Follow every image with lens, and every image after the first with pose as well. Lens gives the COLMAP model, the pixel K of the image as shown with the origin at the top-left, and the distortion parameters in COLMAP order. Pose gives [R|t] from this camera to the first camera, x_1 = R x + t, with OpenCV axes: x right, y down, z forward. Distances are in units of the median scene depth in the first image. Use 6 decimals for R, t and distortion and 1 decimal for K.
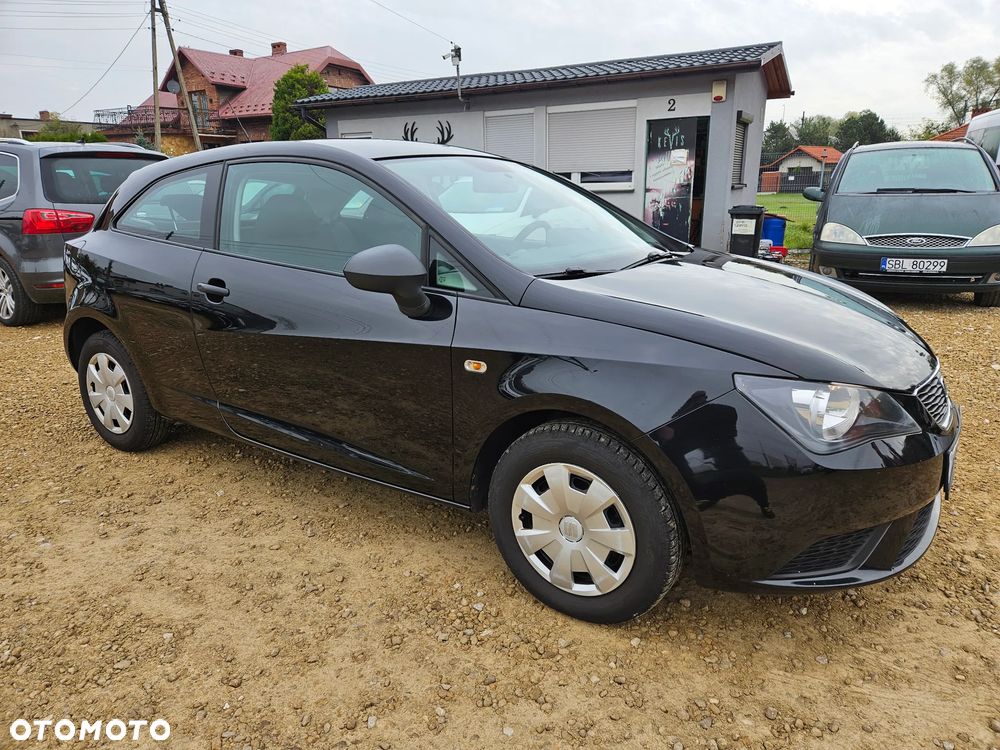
lens RADIAL K [[631.1, 0, 500.0], [0, 631.1, 375.0], [0, 0, 1]] dist [0.061435, -0.044519]
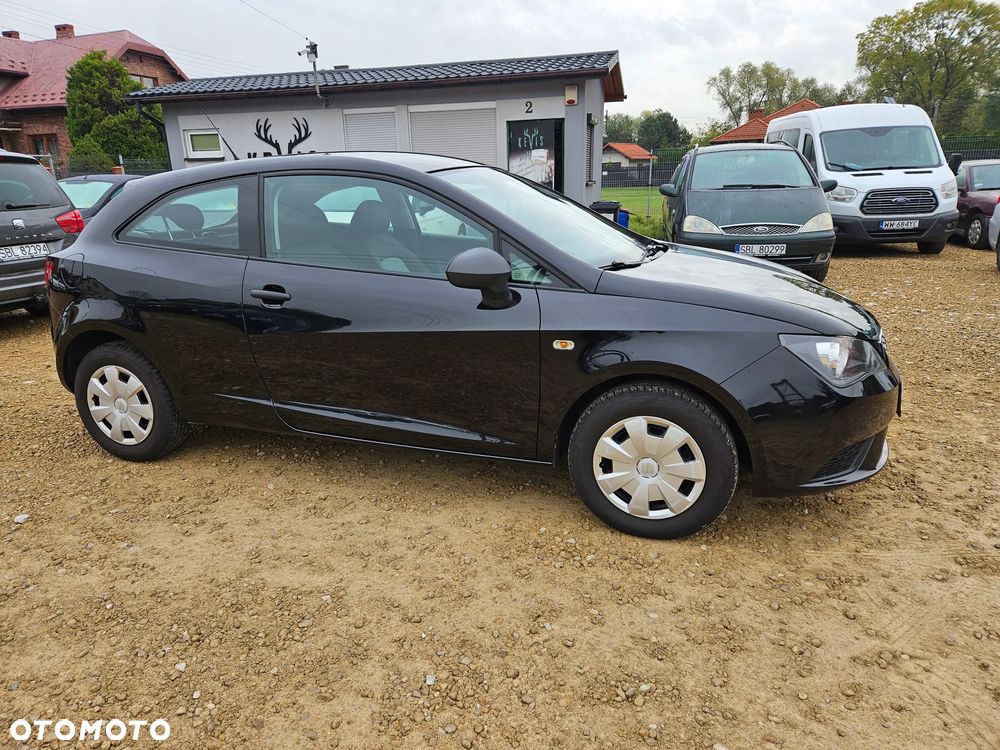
lens RADIAL K [[614.2, 0, 498.6], [0, 614.2, 381.5], [0, 0, 1]] dist [0.062465, -0.041817]
pose [[0.975224, -0.079197, 0.206558, -0.327598], [0.074842, 0.996779, 0.028823, 0.010544], [-0.208175, -0.012650, 0.978010, -0.109626]]
